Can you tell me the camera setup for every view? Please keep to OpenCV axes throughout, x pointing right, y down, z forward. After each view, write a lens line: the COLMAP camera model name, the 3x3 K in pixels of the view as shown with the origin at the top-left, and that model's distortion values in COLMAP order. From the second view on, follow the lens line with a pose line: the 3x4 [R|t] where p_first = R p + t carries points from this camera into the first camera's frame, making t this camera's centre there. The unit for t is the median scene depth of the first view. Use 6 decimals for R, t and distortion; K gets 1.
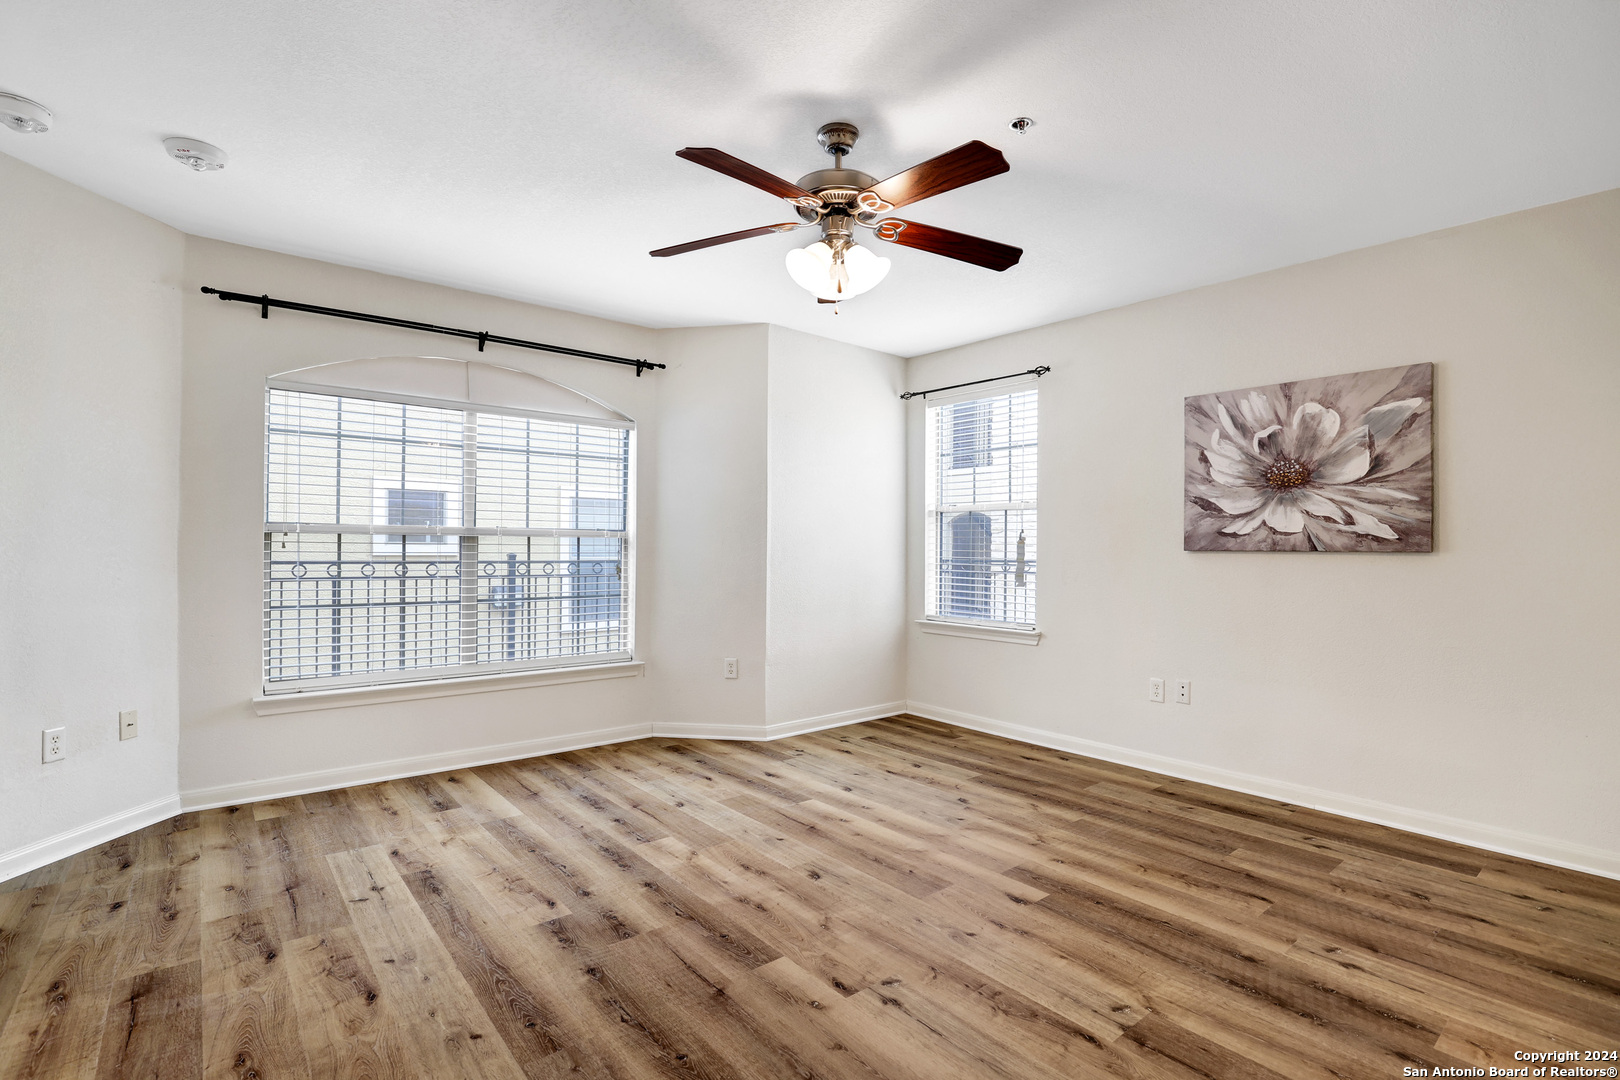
lens RADIAL K [[748.6, 0, 808.0], [0, 748.6, 535.9], [0, 0, 1]] dist [-0.011829, 0.000002]
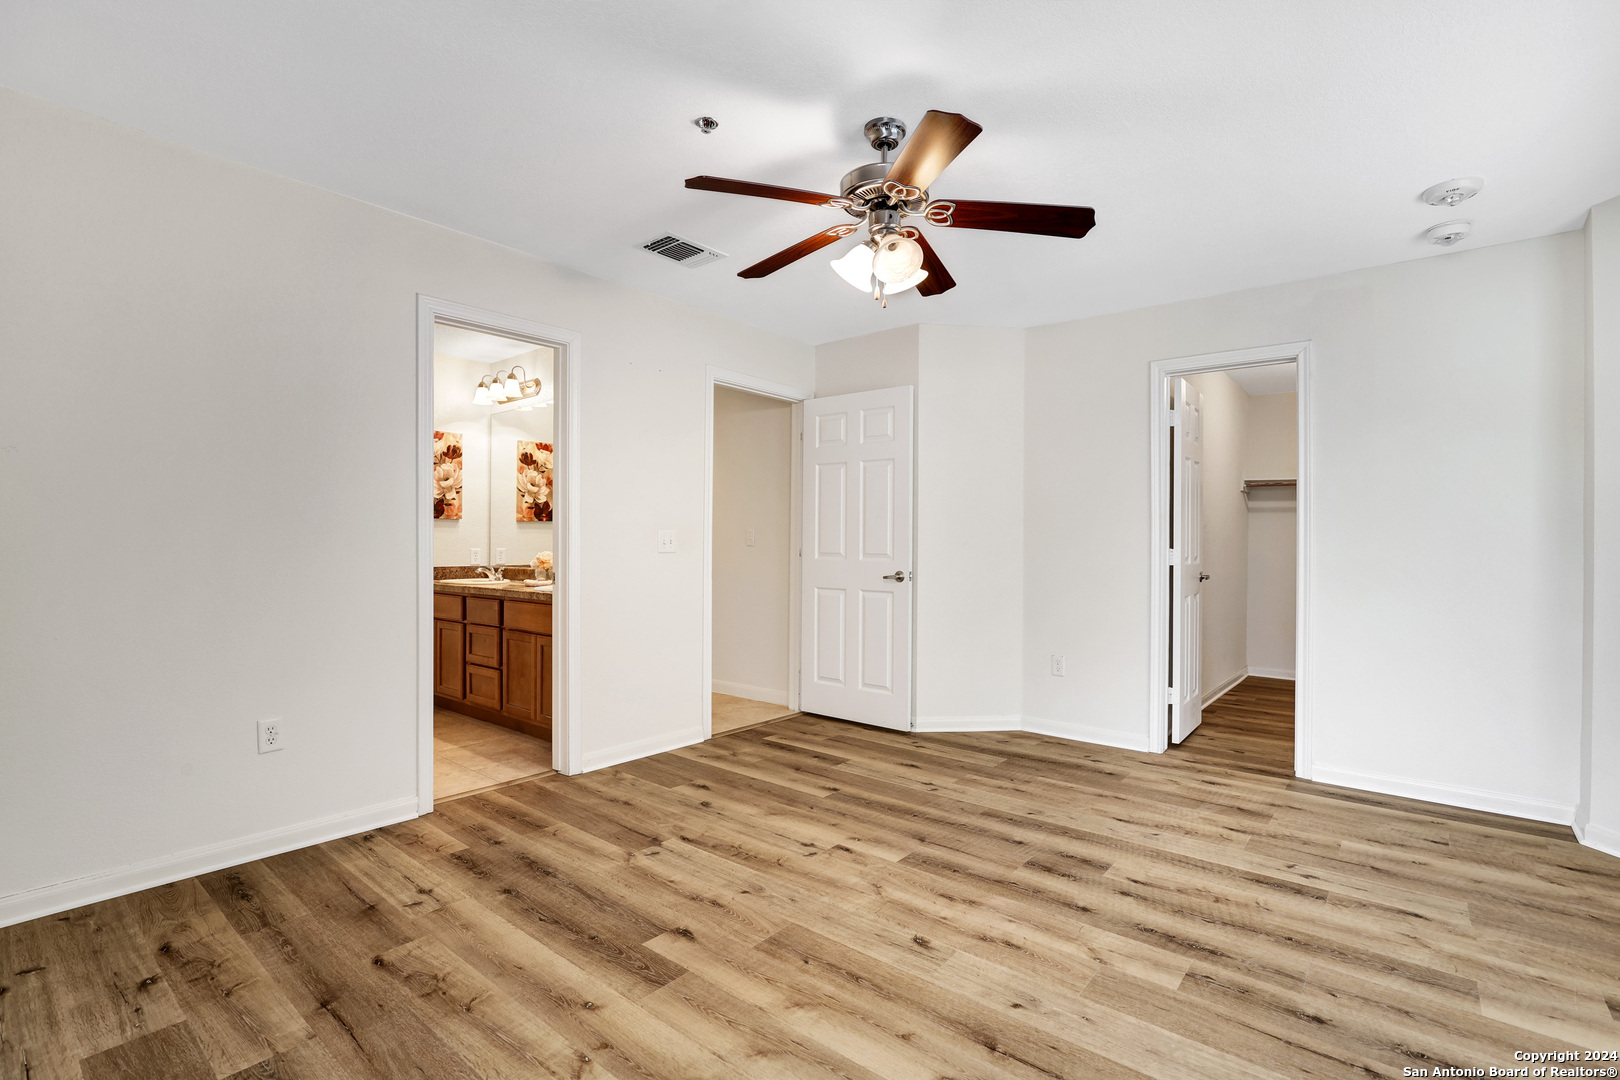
lens RADIAL K [[748.6, 0, 808.0], [0, 748.6, 535.9], [0, 0, 1]] dist [-0.011829, 0.000002]
pose [[-0.981212, -0.018268, -0.192063, 0.335786], [-0.014458, 0.999670, -0.021224, 0.034435], [0.192388, -0.018048, -0.981153, 2.028063]]
